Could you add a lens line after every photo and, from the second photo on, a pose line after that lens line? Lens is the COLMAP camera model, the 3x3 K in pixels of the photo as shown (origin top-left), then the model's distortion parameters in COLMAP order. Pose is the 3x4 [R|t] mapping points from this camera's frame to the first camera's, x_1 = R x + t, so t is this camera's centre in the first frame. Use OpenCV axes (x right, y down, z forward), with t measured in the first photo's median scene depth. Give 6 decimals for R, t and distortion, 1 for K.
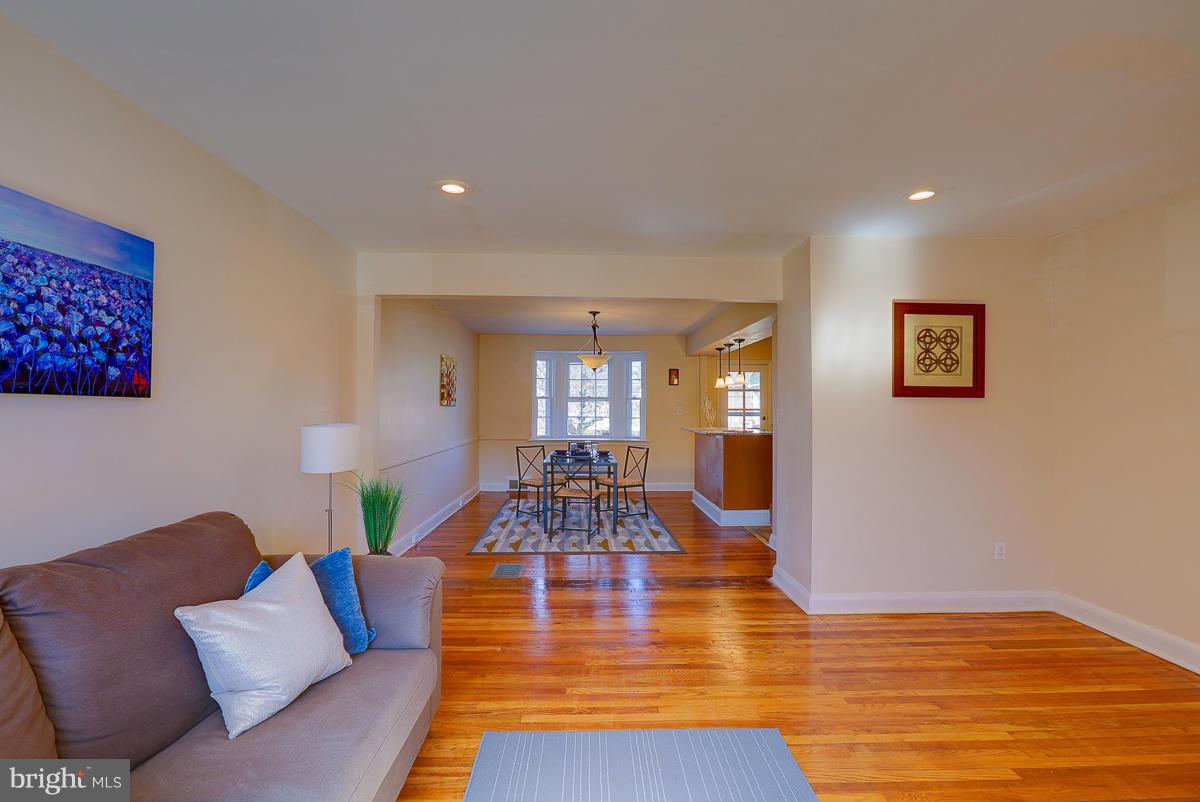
lens RADIAL K [[558.9, 0, 599.9], [0, 558.9, 396.5], [0, 0, 1]] dist [-0.062583, 0.027038]
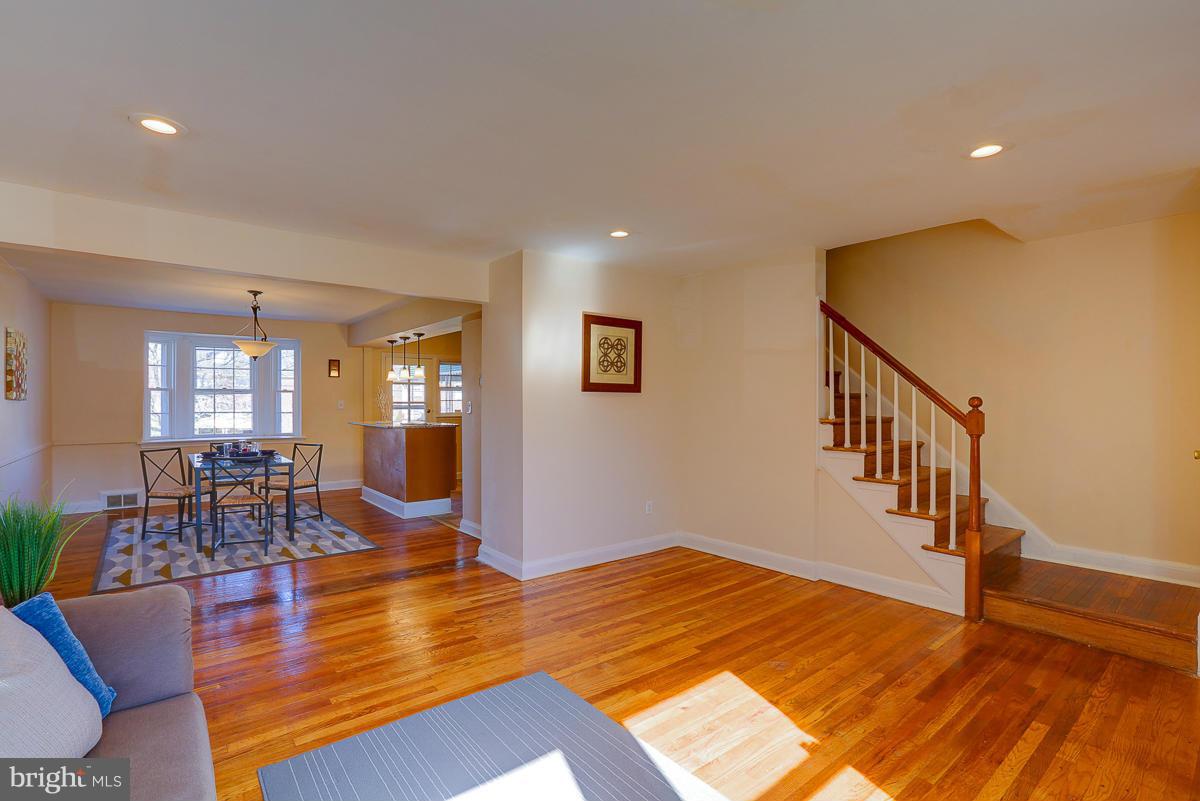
lens RADIAL K [[559.1, 0, 601.8], [0, 559.1, 404.0], [0, 0, 1]] dist [-0.060396, 0.023275]
pose [[0.790434, -0.006710, 0.612510, -0.193743], [-0.008986, 0.999705, 0.022548, 0.000173], [-0.612481, -0.023327, 0.790141, -0.008147]]
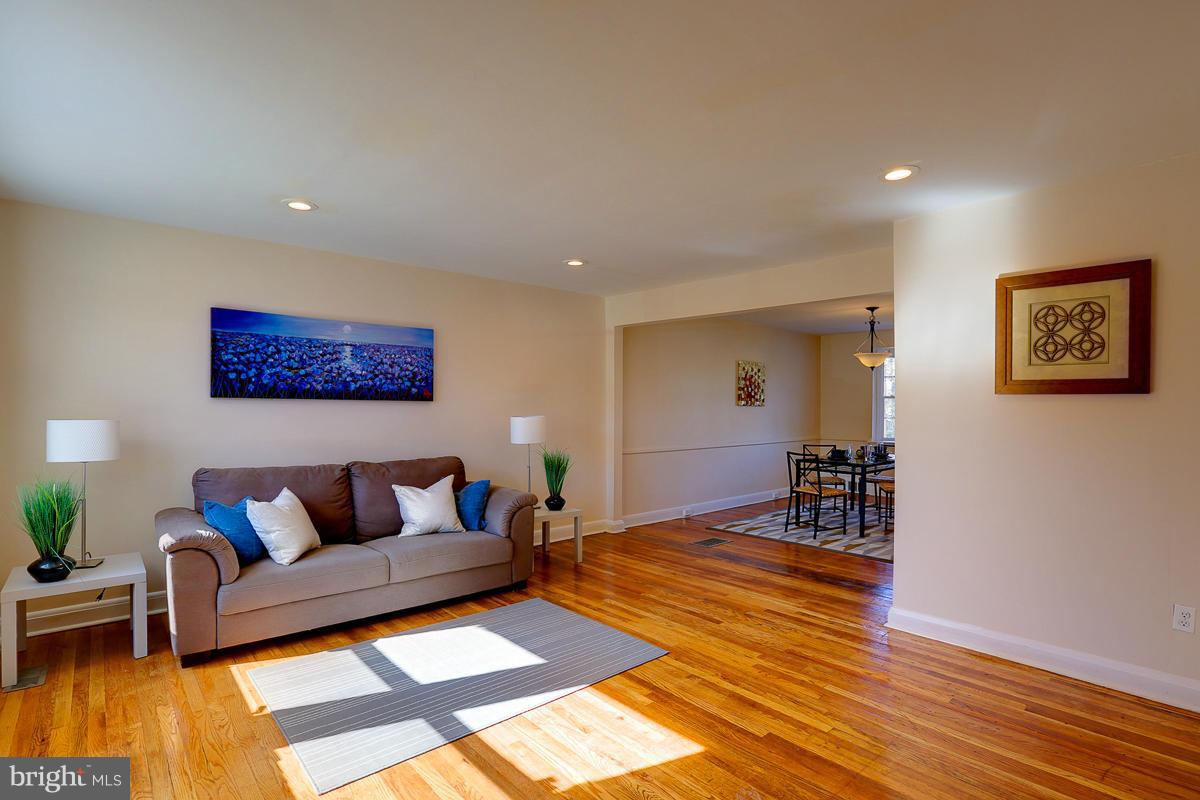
lens RADIAL K [[585.7, 0, 586.9], [0, 585.7, 408.2], [0, 0, 1]] dist [-0.032617, 0.000743]
pose [[0.642776, 0.003416, -0.766046, 0.797145], [0.011705, 0.999830, 0.014281, 0.002224], [0.765965, -0.018146, 0.642627, -0.021337]]
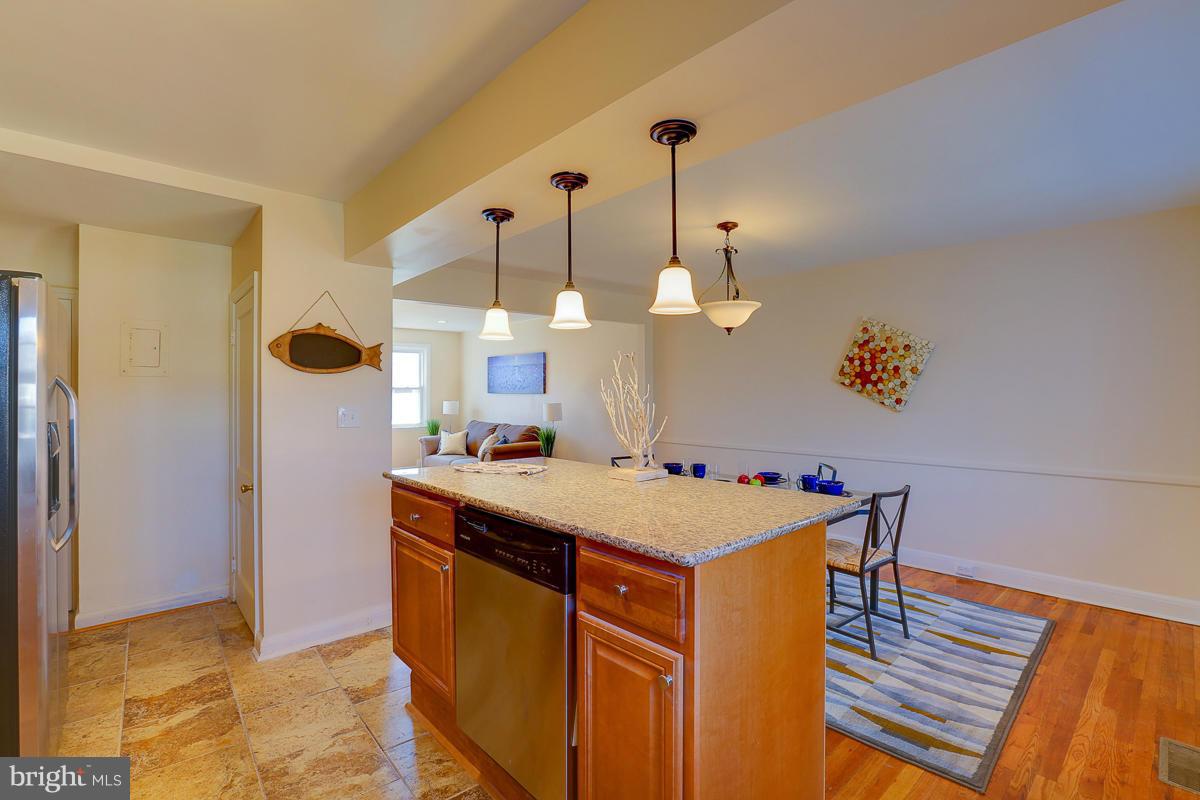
lens RADIAL K [[536.0, 0, 617.1], [0, 536.0, 377.2], [0, 0, 1]] dist [-0.048258, 0.000035]
pose [[-0.736907, -0.020194, -0.675692, 0.764613], [0.012941, 0.998949, -0.043968, 0.035044], [0.675870, -0.041145, -0.735872, 2.396768]]
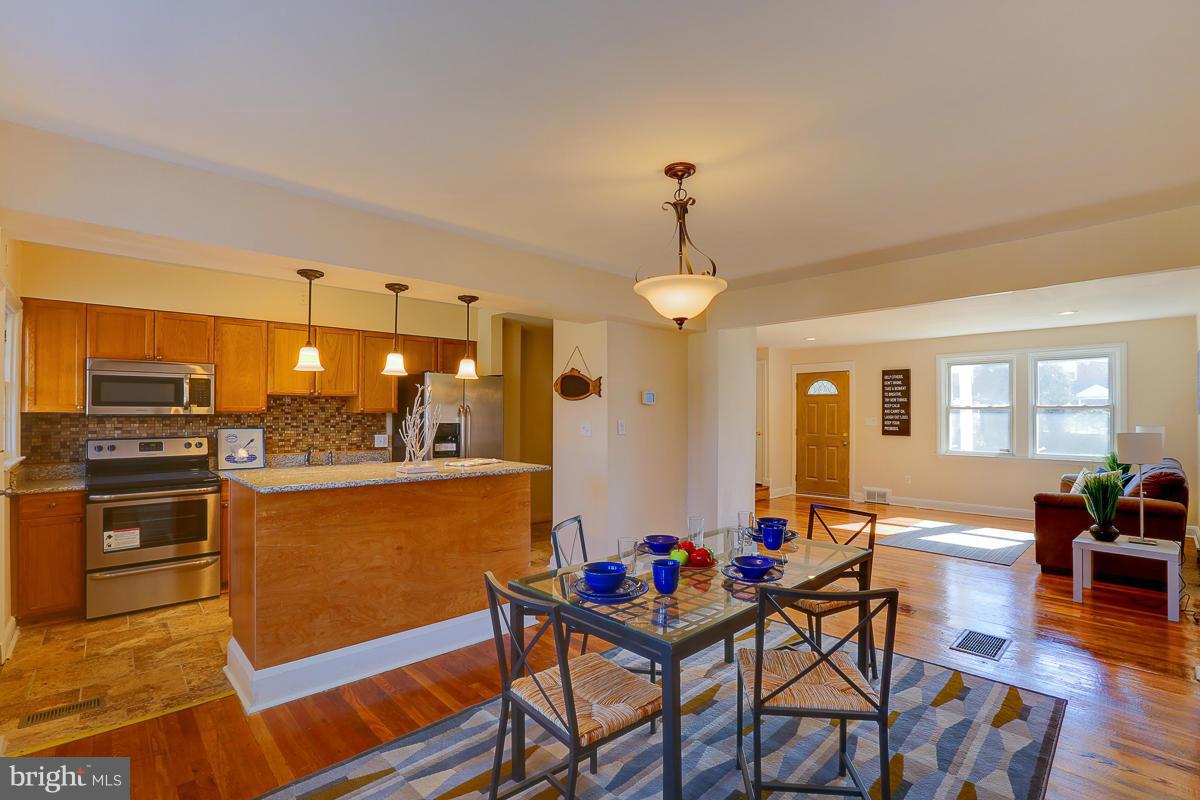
lens RADIAL K [[559.1, 0, 601.8], [0, 559.1, 403.5], [0, 0, 1]] dist [-0.060396, 0.023275]
pose [[-0.687224, 0.007128, 0.726411, -0.441252], [-0.018316, 0.999464, -0.027136, 0.029939], [-0.726215, -0.031954, -0.686725, 2.360740]]
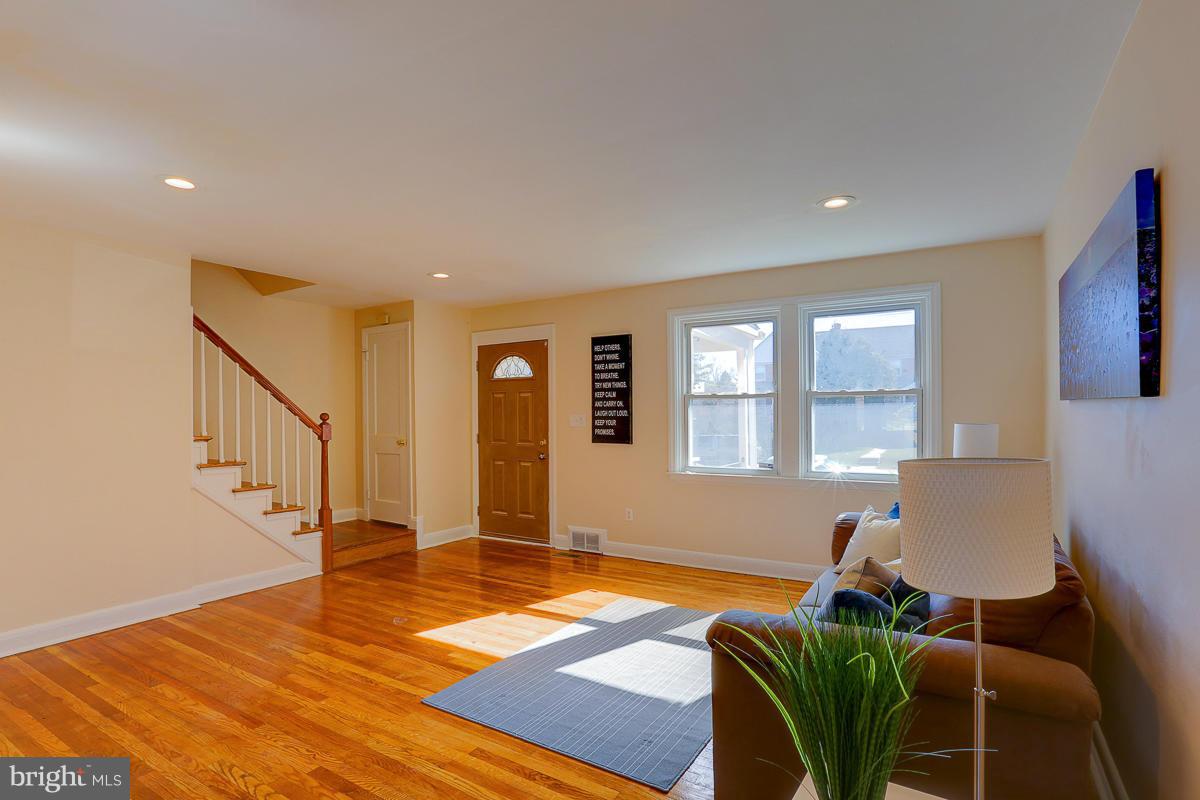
lens RADIAL K [[581.9, 0, 602.4], [0, 581.9, 417.2], [0, 0, 1]] dist [-0.072065, 0.000145]
pose [[-0.850298, 0.002308, 0.526296, -0.376331], [-0.005812, 0.999888, -0.013775, 0.032473], [-0.526269, -0.014771, -0.850190, 1.146167]]
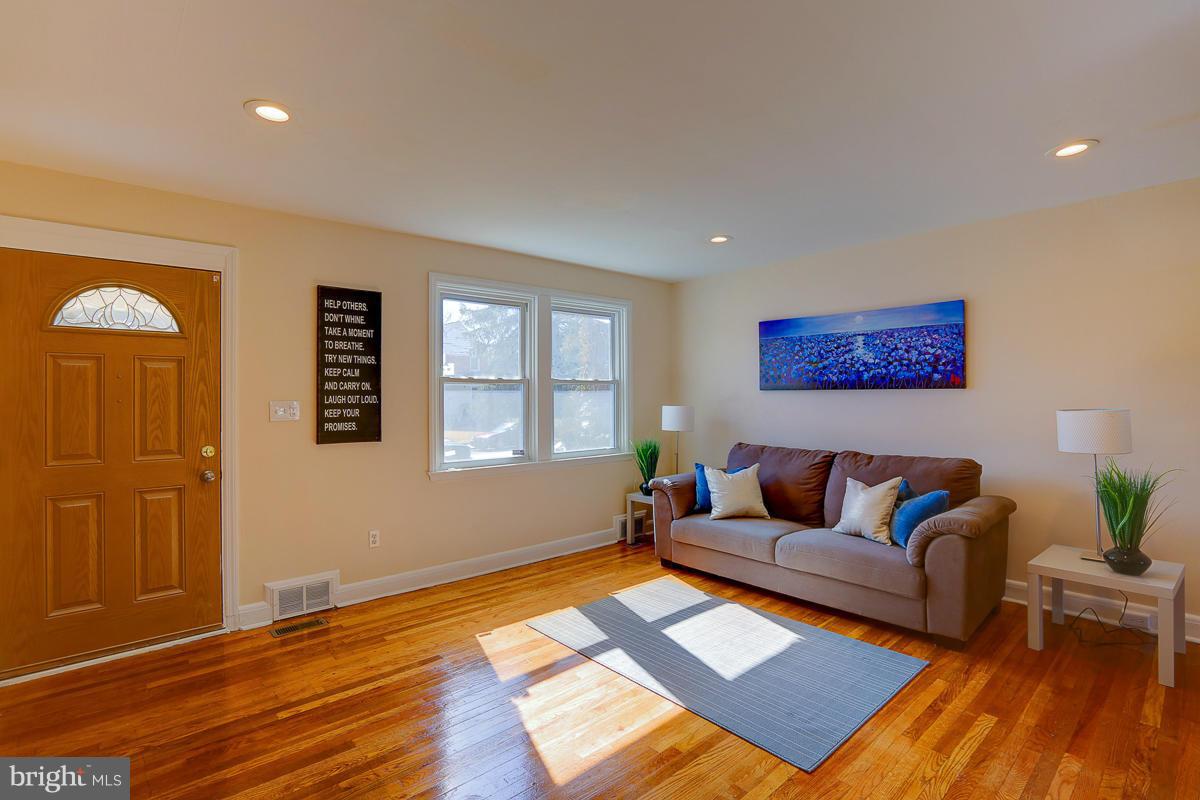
lens RADIAL K [[577.9, 0, 617.5], [0, 577.9, 386.8], [0, 0, 1]] dist [-0.019063, 0.000892]
pose [[-0.746058, -0.008724, -0.665823, 0.726539], [0.018219, 0.999272, -0.033507, 0.022312], [0.665631, -0.037129, -0.745357, 0.955723]]
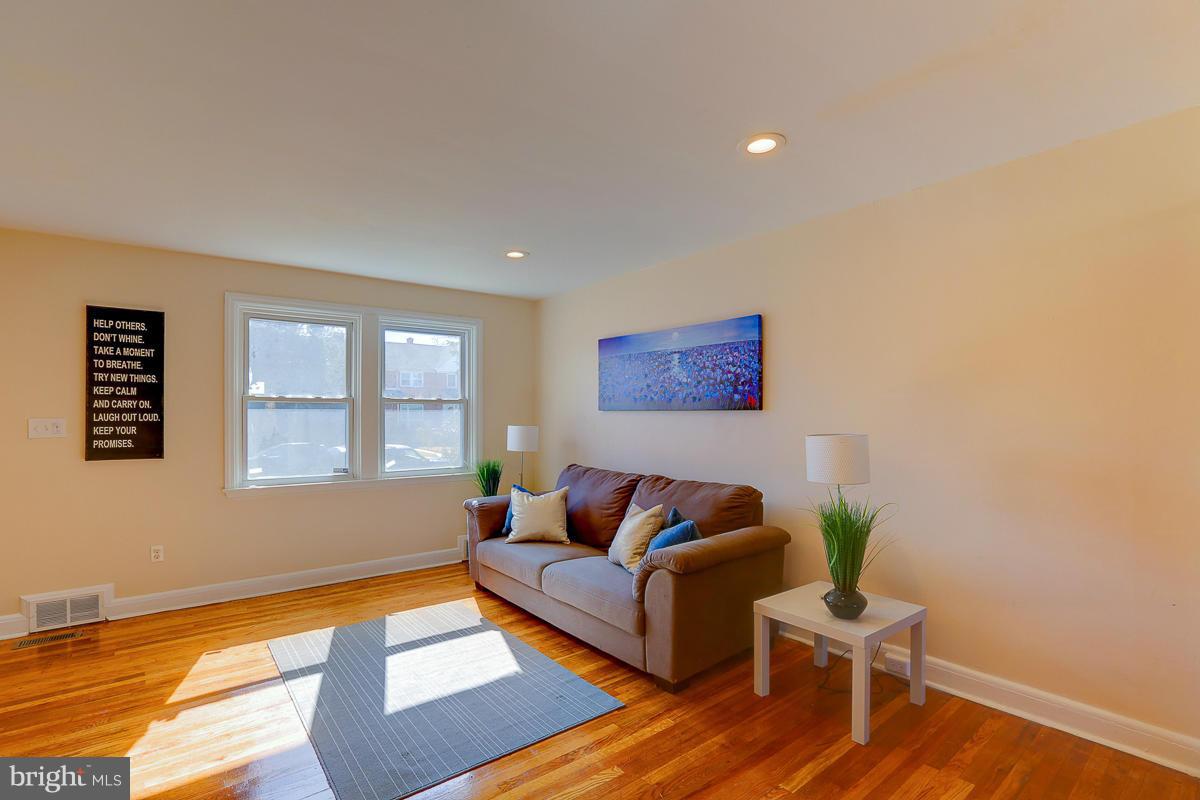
lens RADIAL K [[569.7, 0, 596.1], [0, 569.7, 412.7], [0, 0, 1]] dist [-0.004125, 0.000511]
pose [[-0.795568, -0.004079, -0.605850, 0.339729], [0.009720, 0.999763, -0.019494, 0.021804], [0.605786, -0.021398, -0.795340, 1.216352]]
